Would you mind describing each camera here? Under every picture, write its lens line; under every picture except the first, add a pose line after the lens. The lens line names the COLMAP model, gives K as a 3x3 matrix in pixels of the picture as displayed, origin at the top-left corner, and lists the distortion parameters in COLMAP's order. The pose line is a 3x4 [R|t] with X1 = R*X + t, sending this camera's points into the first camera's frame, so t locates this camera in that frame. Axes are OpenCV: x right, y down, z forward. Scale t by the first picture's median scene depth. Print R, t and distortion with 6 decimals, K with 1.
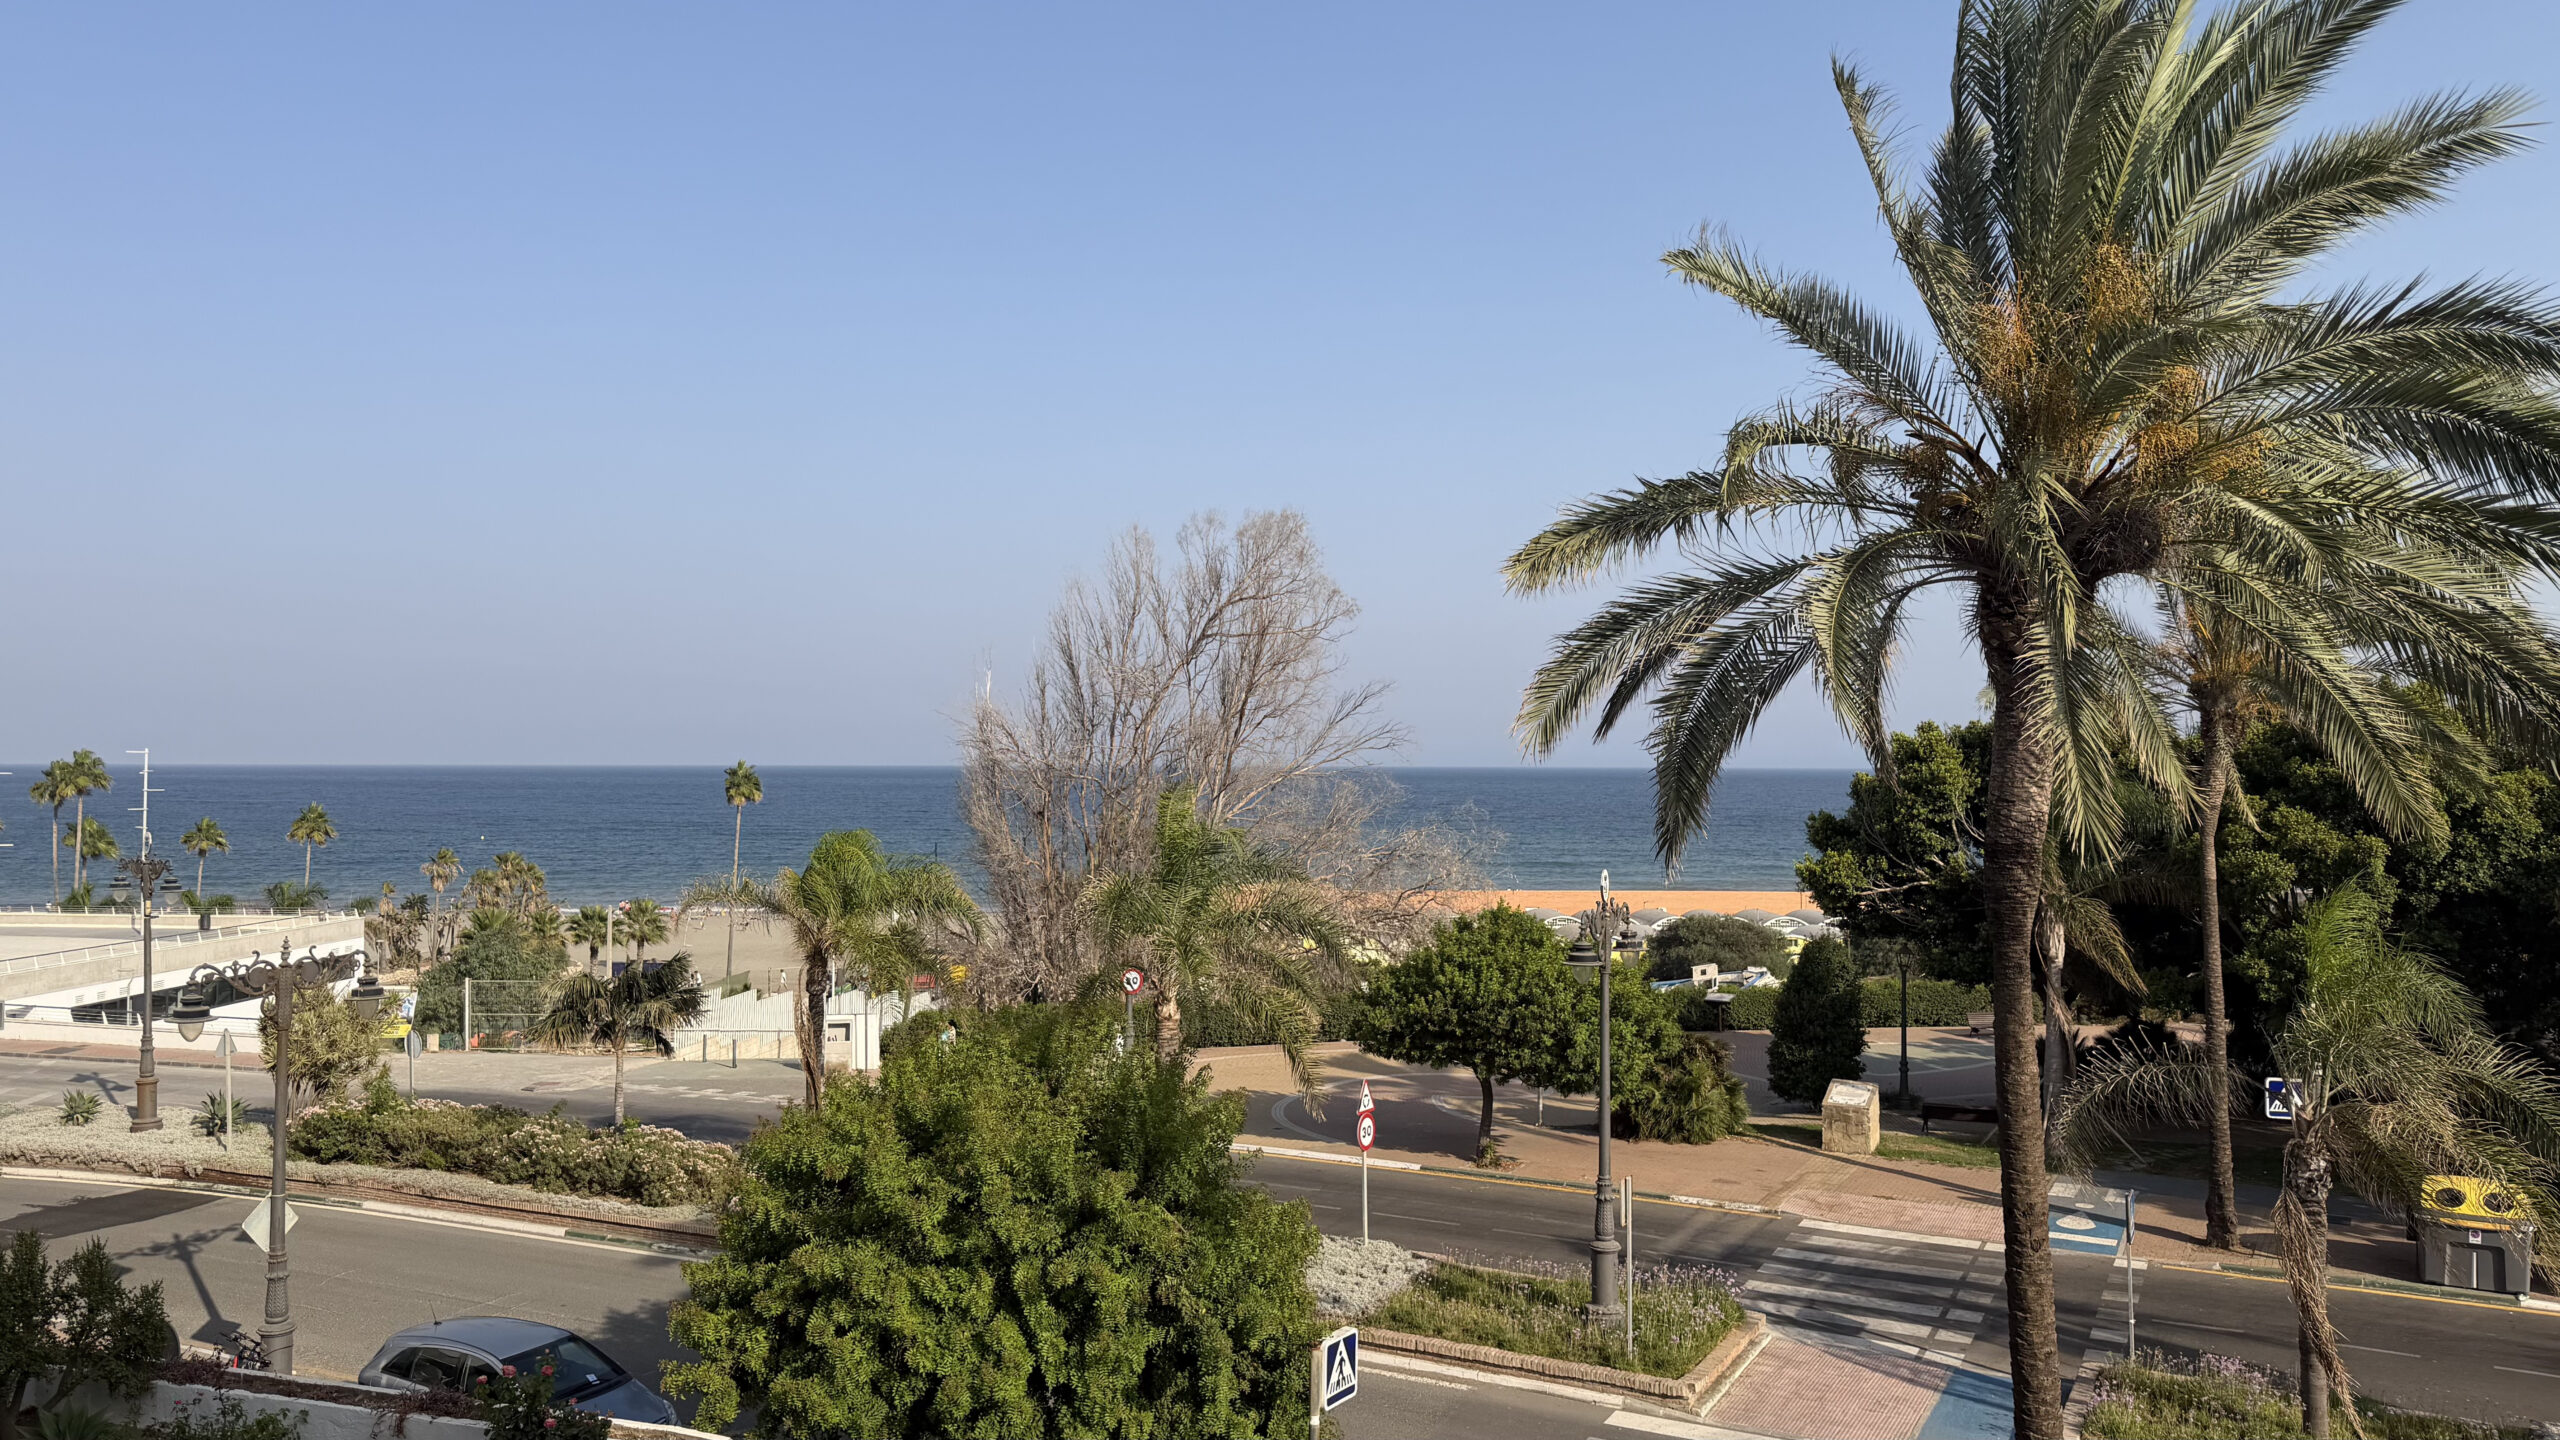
lens RADIAL K [[1788.6, 0, 1279.9], [0, 1788.6, 716.7], [0, 0, 1]] dist [0.072311, -0.089849]
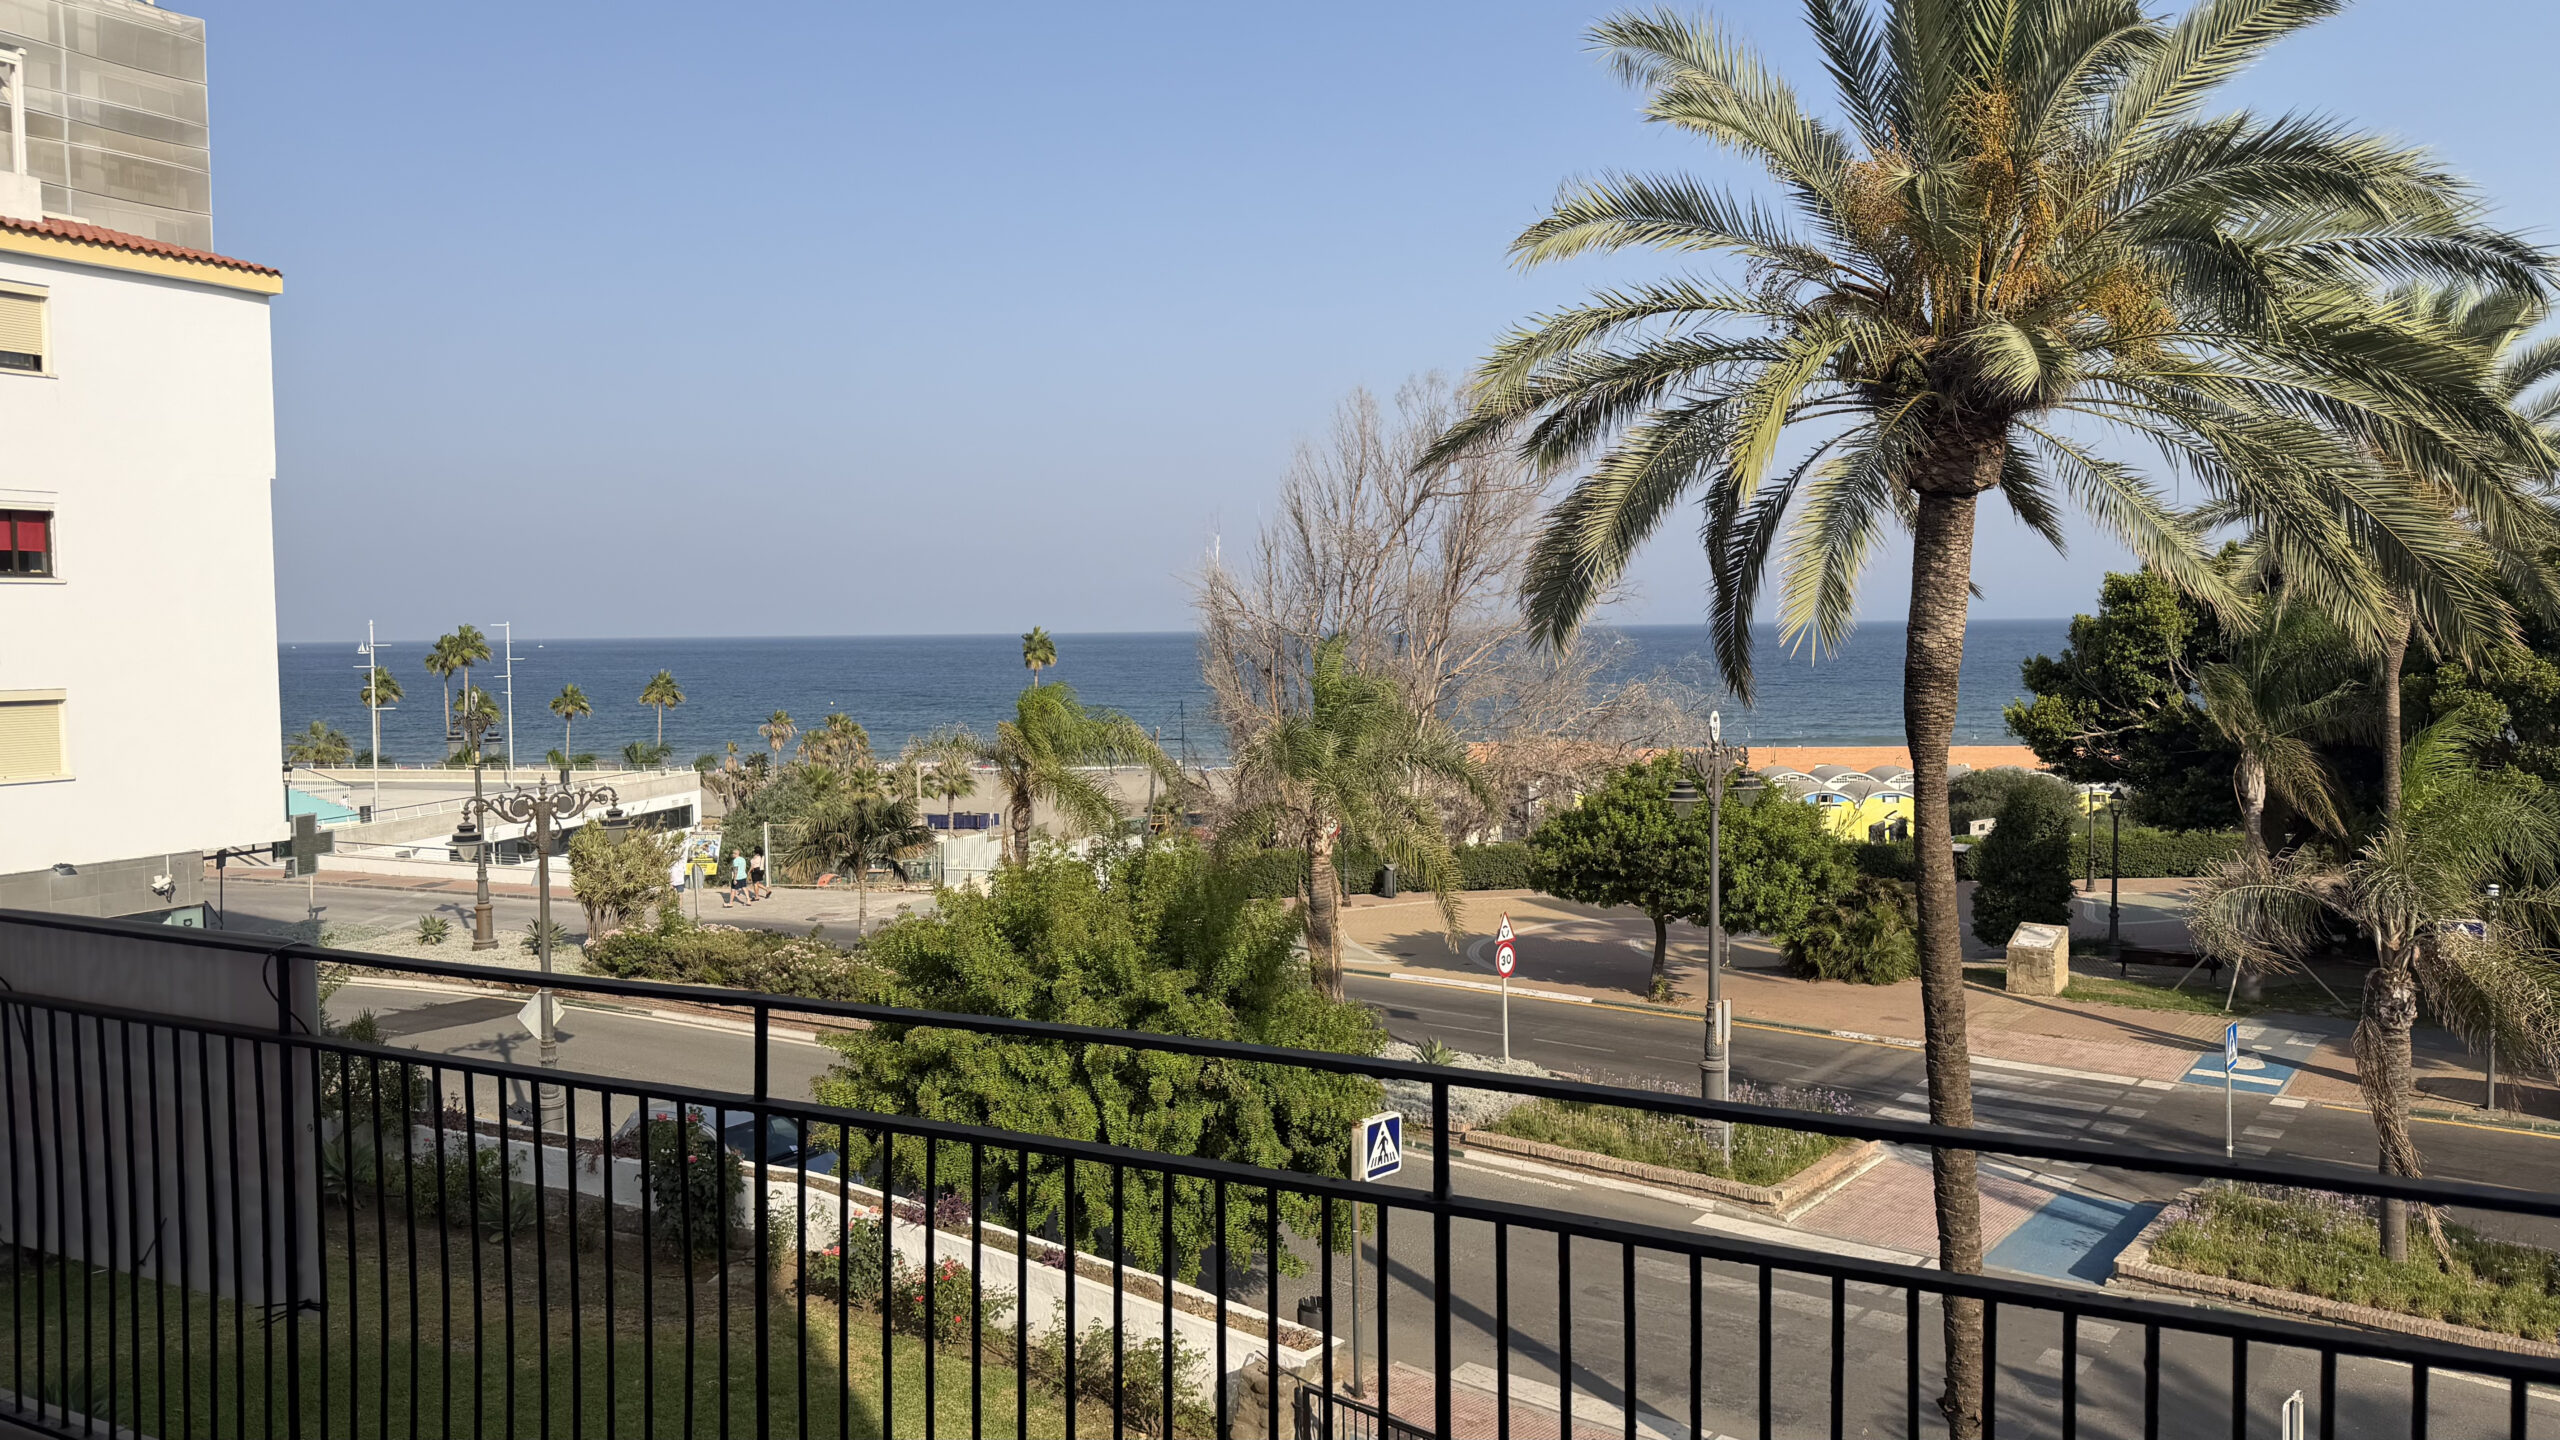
lens RADIAL K [[1788.6, 0, 1290.1], [0, 1788.6, 701.0], [0, 0, 1]] dist [0.072311, -0.089849]
pose [[0.986187, -0.008898, -0.165397, 0.082893], [0.020164, 0.997579, 0.066558, 0.004081], [0.164404, -0.068974, 0.983979, -0.047183]]
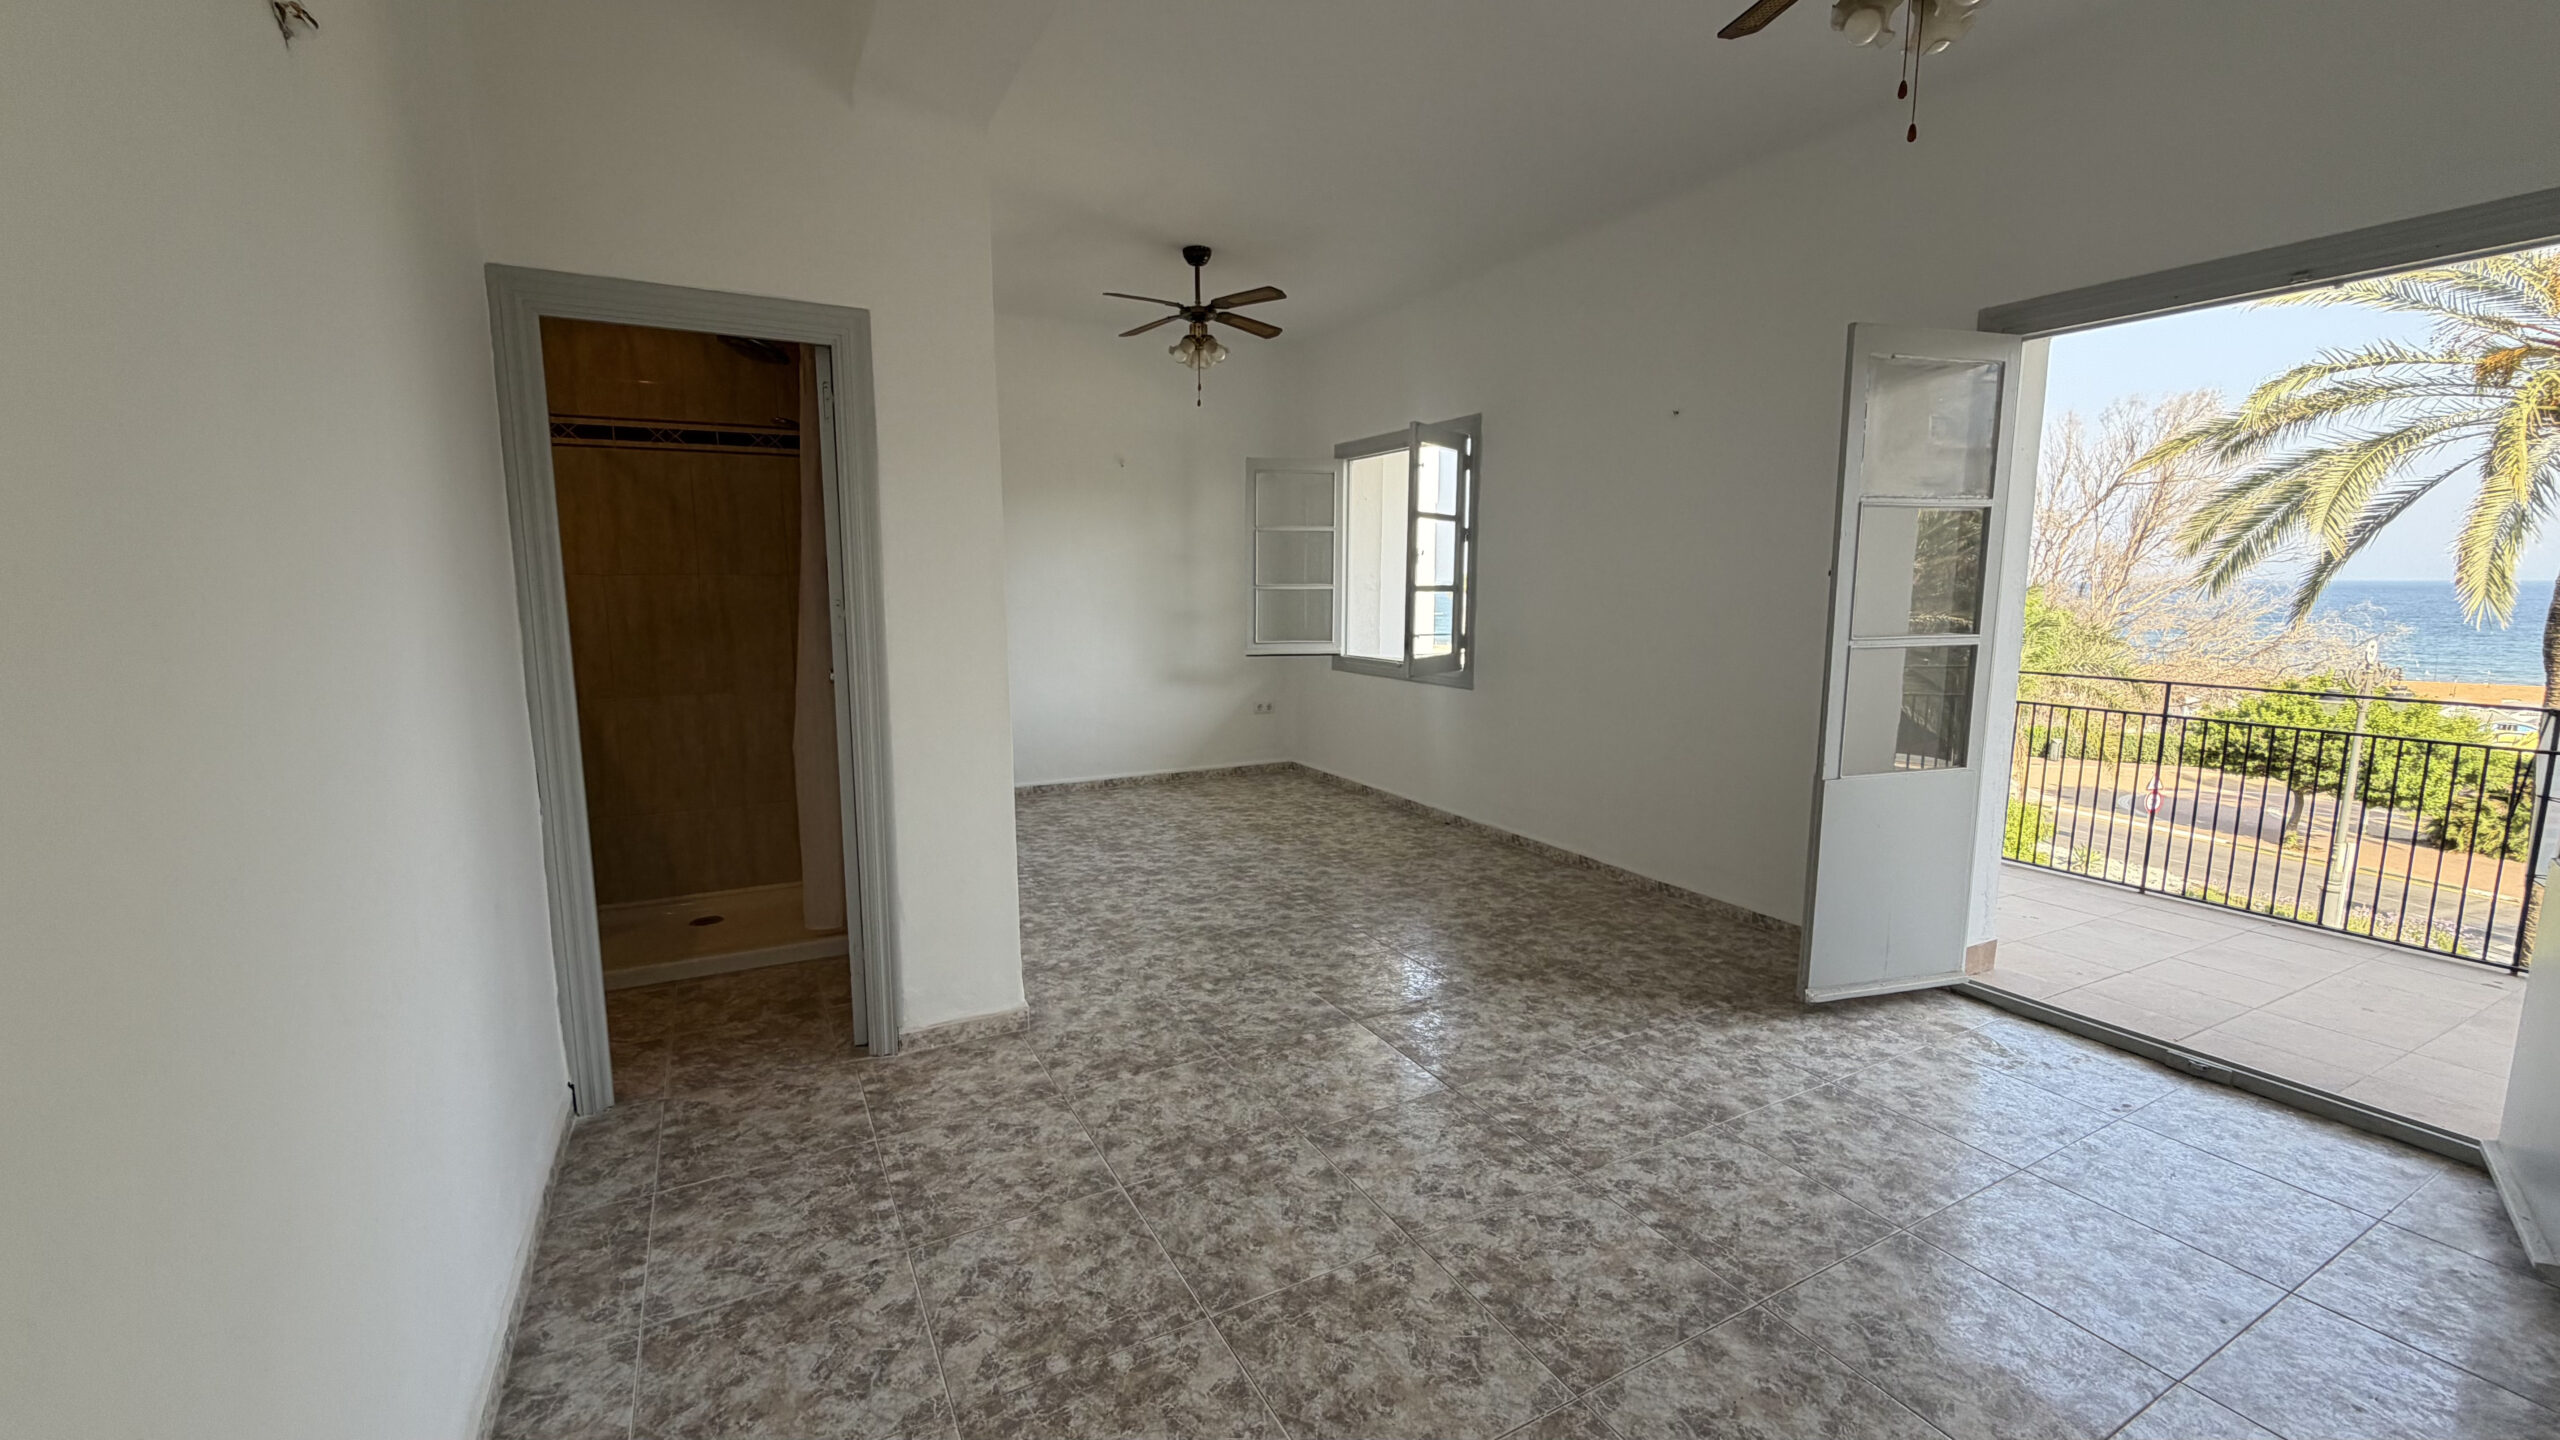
lens RADIAL K [[1021.7, 0, 1274.7], [0, 1021.7, 722.9], [0, 0, 1]] dist [-0.000955, 0.001118]
pose [[0.720805, 0.091793, -0.687033, 0.086819], [0.022707, 0.987533, 0.155765, 0.001571], [0.692766, -0.127876, 0.709735, -0.152452]]
